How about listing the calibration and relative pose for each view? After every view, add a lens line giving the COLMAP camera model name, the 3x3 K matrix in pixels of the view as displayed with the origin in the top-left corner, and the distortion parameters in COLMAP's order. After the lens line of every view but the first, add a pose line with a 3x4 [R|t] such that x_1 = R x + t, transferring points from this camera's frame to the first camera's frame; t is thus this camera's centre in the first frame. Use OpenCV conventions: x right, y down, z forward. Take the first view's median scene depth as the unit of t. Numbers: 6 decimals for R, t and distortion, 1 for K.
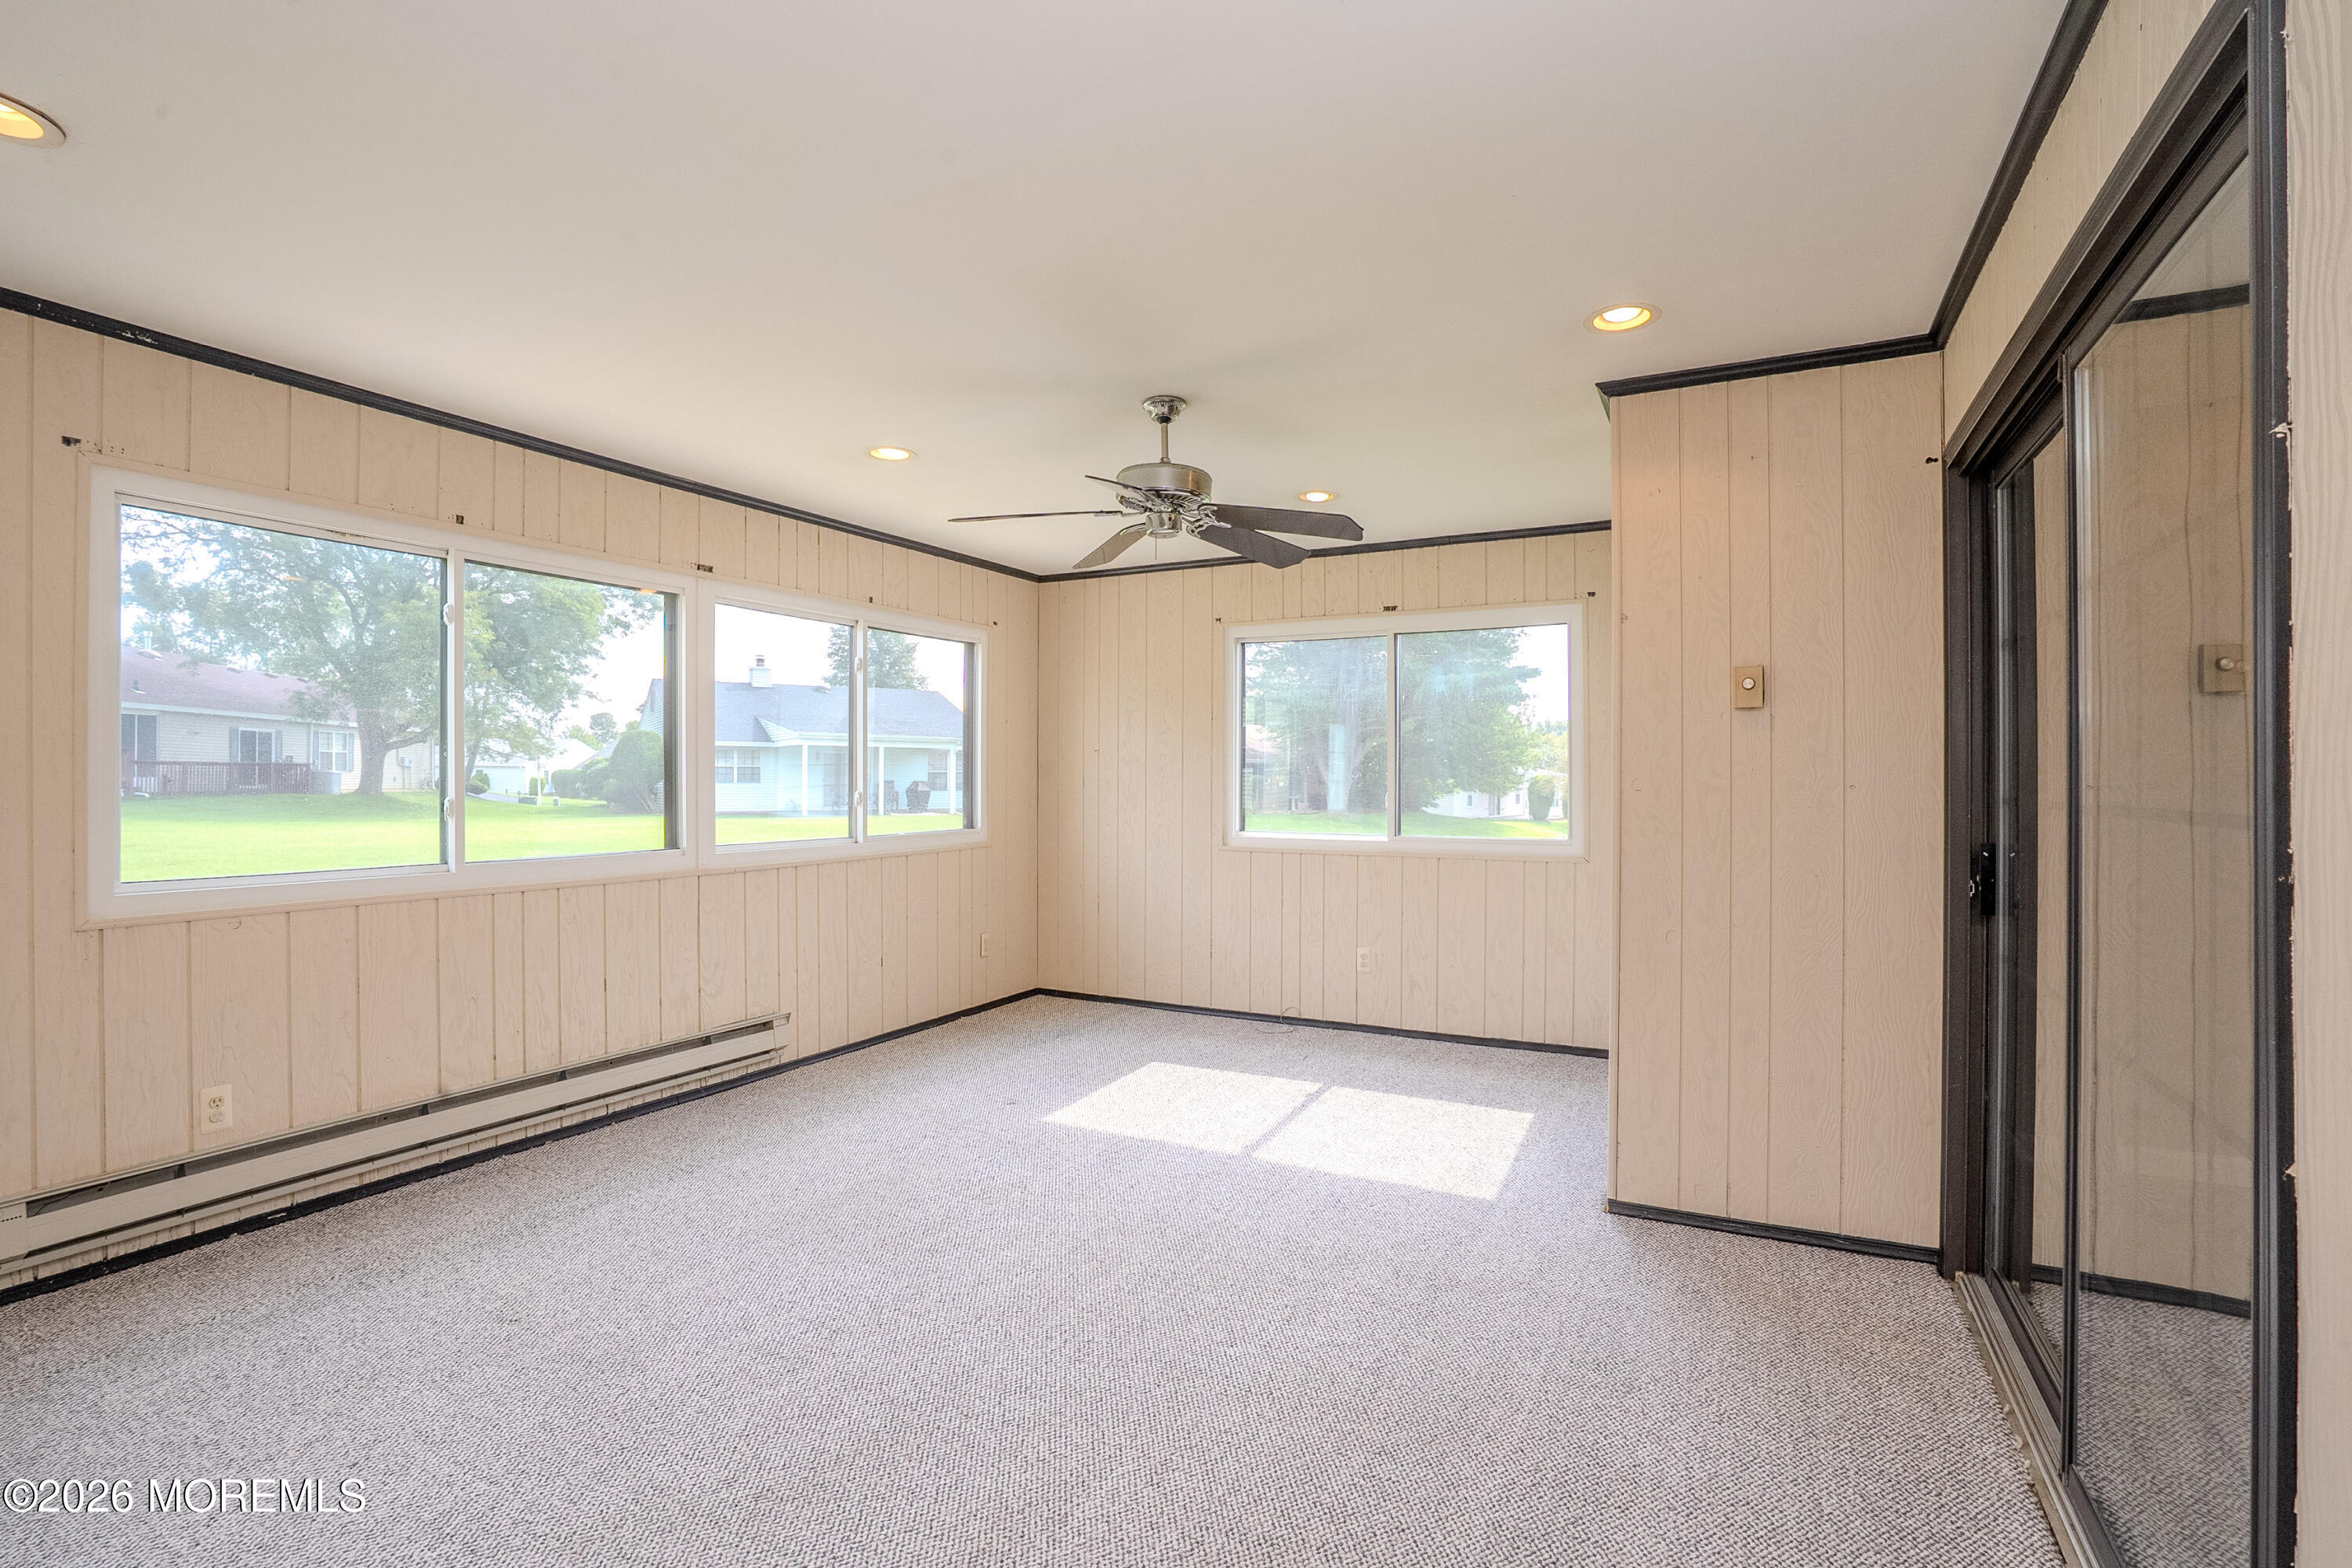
lens RADIAL K [[1076.2, 0, 1171.6], [0, 1076.2, 774.9], [0, 0, 1]] dist [-0.051146, 0.016673]
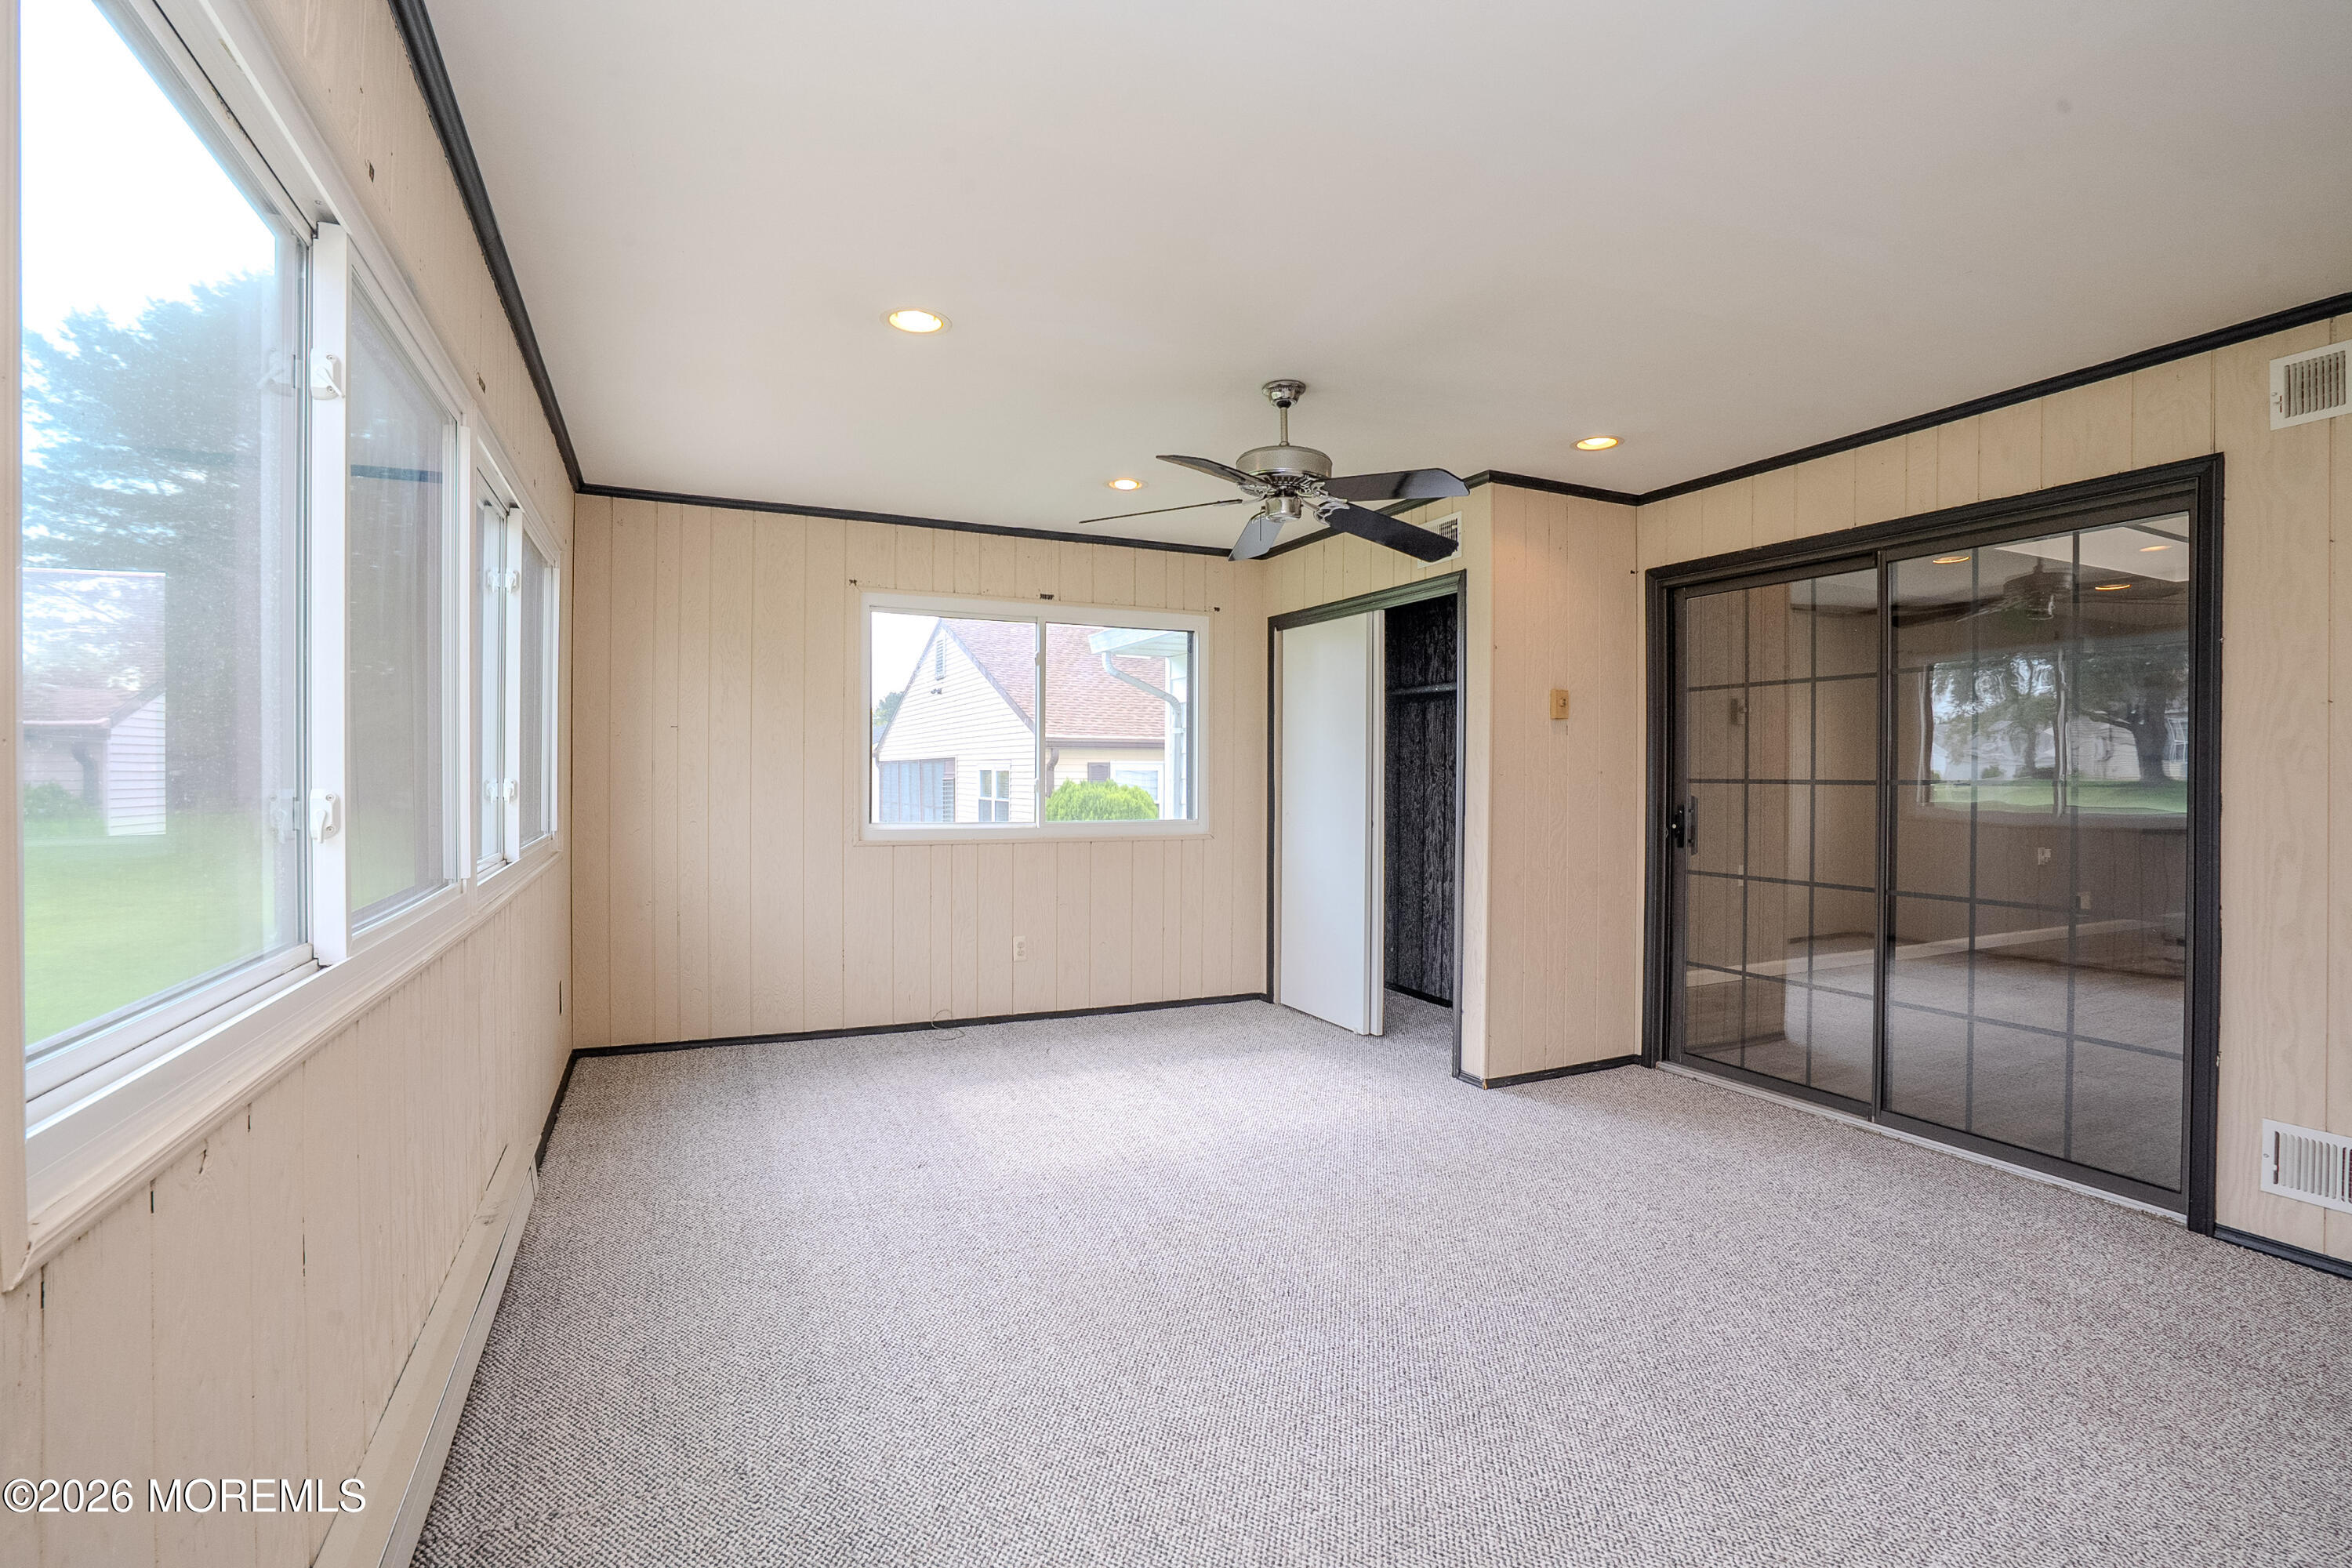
lens RADIAL K [[1076.2, 0, 1181.8], [0, 1076.2, 784.6], [0, 0, 1]] dist [-0.051146, 0.016673]
pose [[0.599890, -0.004501, 0.800070, -0.650014], [-0.009796, 0.999868, 0.012971, 0.008276], [-0.800022, -0.015619, 0.599767, 0.359360]]
